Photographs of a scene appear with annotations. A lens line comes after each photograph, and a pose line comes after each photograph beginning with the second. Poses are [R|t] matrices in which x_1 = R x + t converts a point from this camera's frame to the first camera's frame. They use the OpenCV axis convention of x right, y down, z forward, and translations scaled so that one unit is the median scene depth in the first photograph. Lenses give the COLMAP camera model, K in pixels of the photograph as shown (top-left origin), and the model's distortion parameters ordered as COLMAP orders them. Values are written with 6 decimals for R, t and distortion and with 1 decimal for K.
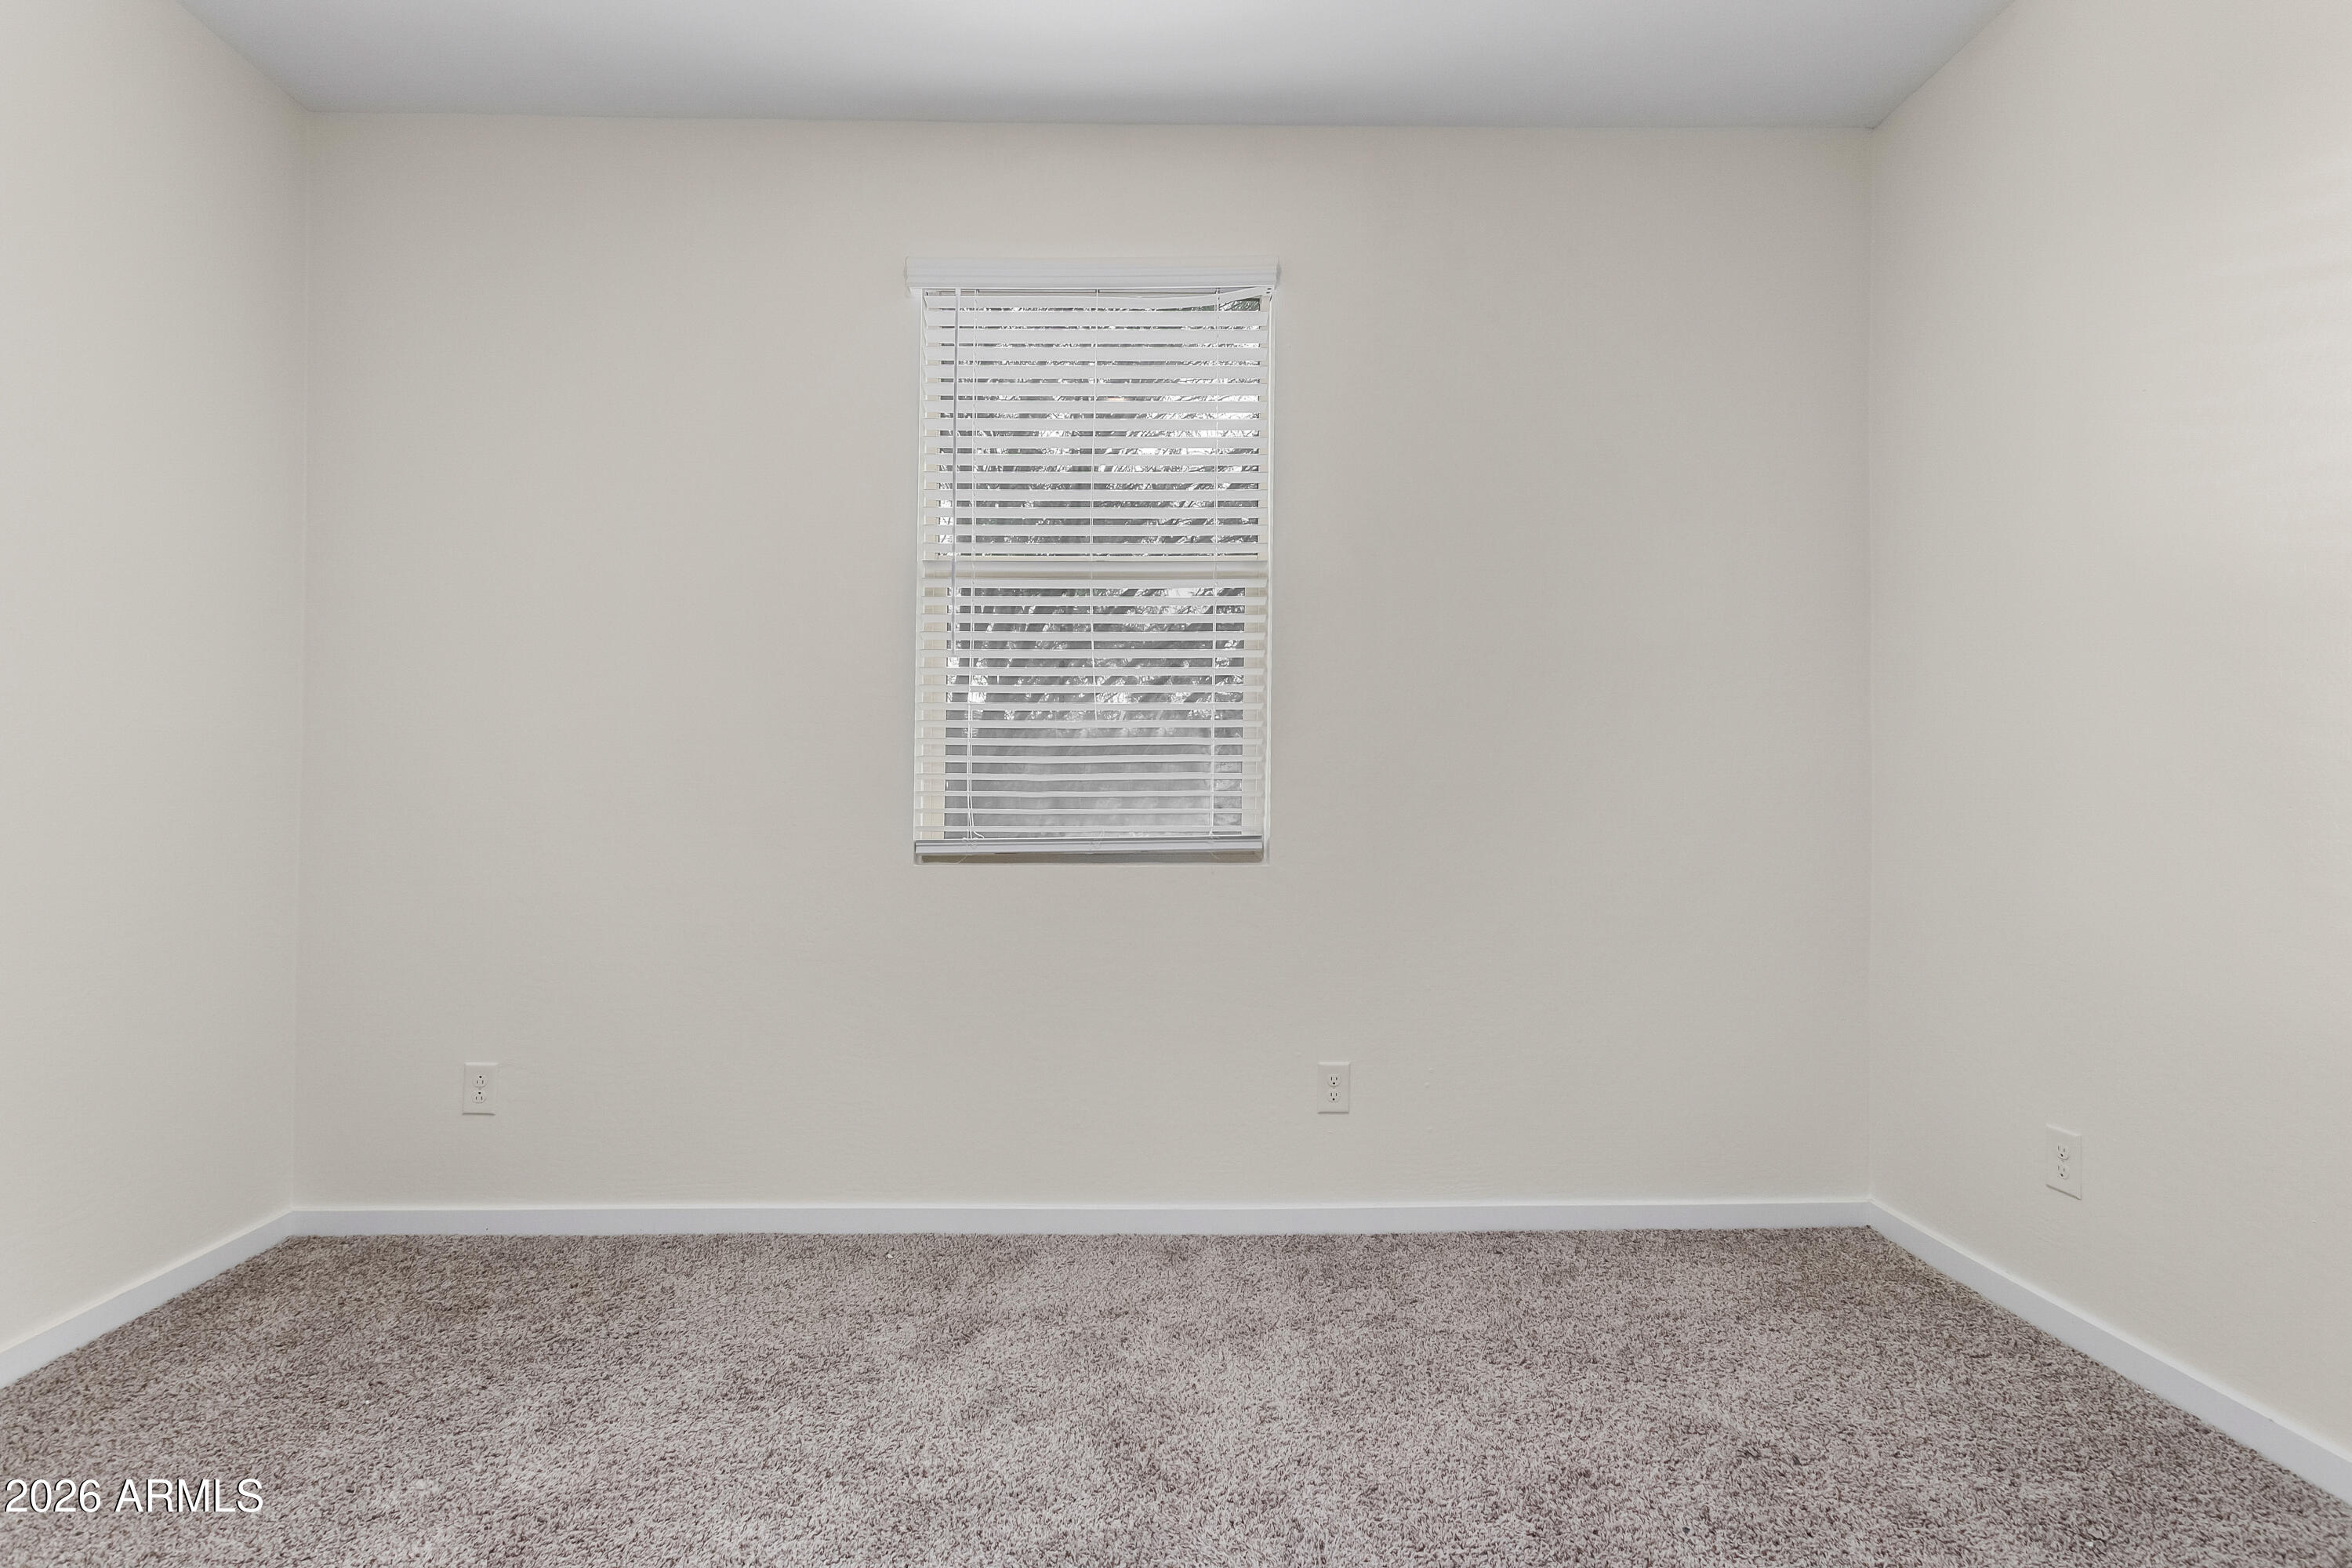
lens RADIAL K [[1129.3, 0, 1176.2], [0, 1129.3, 787.3], [0, 0, 1]] dist [0.005210, -0.001010]
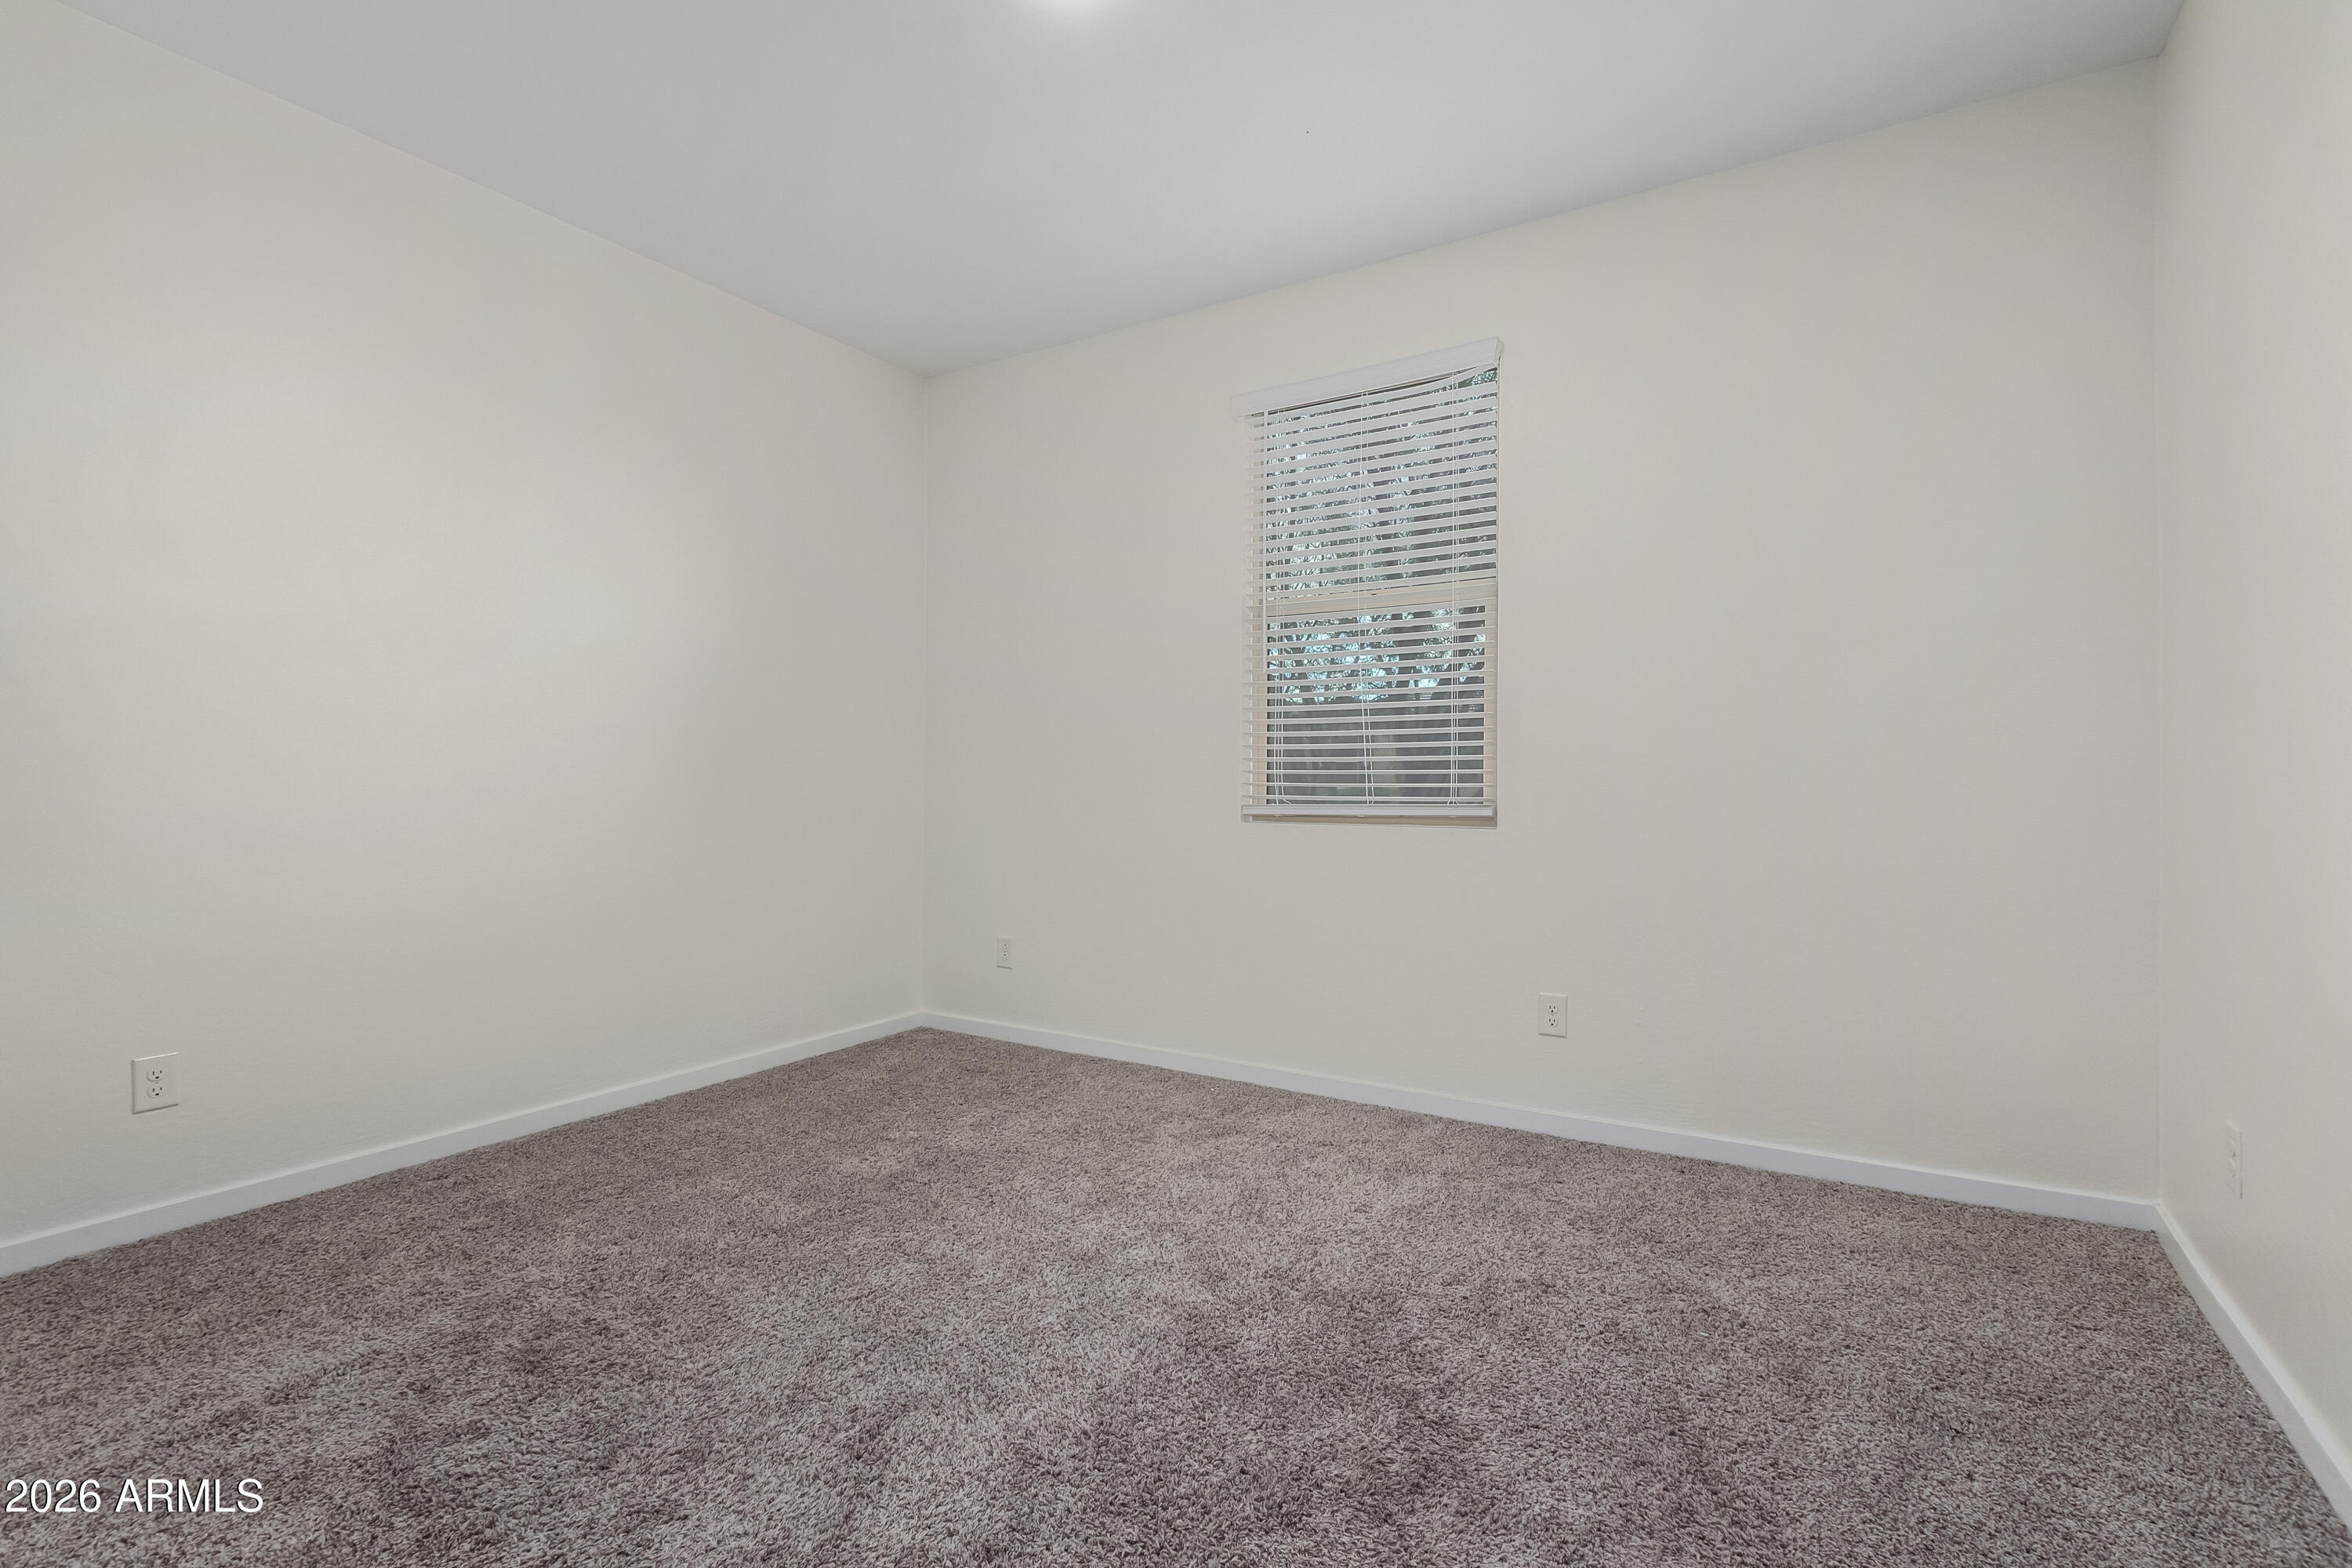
lens RADIAL K [[1073.4, 0, 1173.0], [0, 1073.4, 782.9], [0, 0, 1]] dist [0.004888, -0.001173]
pose [[0.845089, 0.001837, -0.534622, 0.458745], [0.006658, 0.999880, 0.013960, 0.001486], [0.534584, -0.015357, 0.844976, -0.194822]]
